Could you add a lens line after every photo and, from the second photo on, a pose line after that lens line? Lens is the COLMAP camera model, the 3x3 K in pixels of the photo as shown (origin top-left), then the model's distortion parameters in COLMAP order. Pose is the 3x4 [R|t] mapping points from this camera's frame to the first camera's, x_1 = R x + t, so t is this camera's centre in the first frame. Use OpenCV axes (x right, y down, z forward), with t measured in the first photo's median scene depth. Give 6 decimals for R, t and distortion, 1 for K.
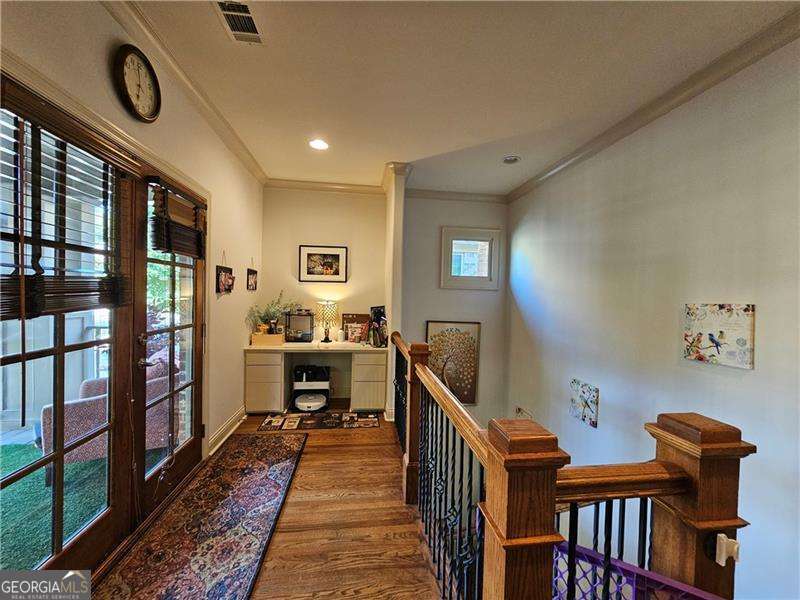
lens RADIAL K [[327.9, 0, 401.3], [0, 327.9, 303.6], [0, 0, 1]] dist [-0.005292, 0.001123]
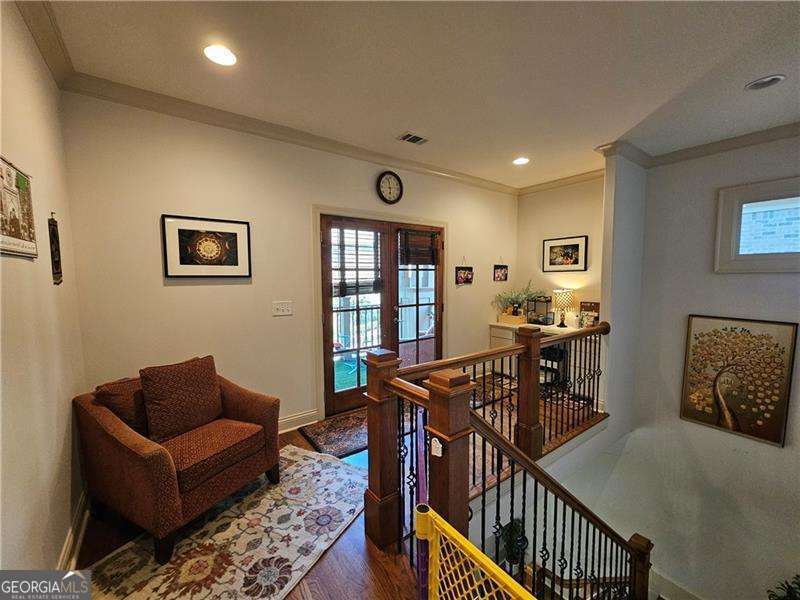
lens RADIAL K [[327.9, 0, 399.7], [0, 327.9, 301.0], [0, 0, 1]] dist [-0.005292, 0.001123]
pose [[0.487459, 0.037263, -0.872350, 0.485795], [-0.004581, 0.999184, 0.040121, -0.010551], [0.873134, -0.015561, 0.487232, 0.003118]]
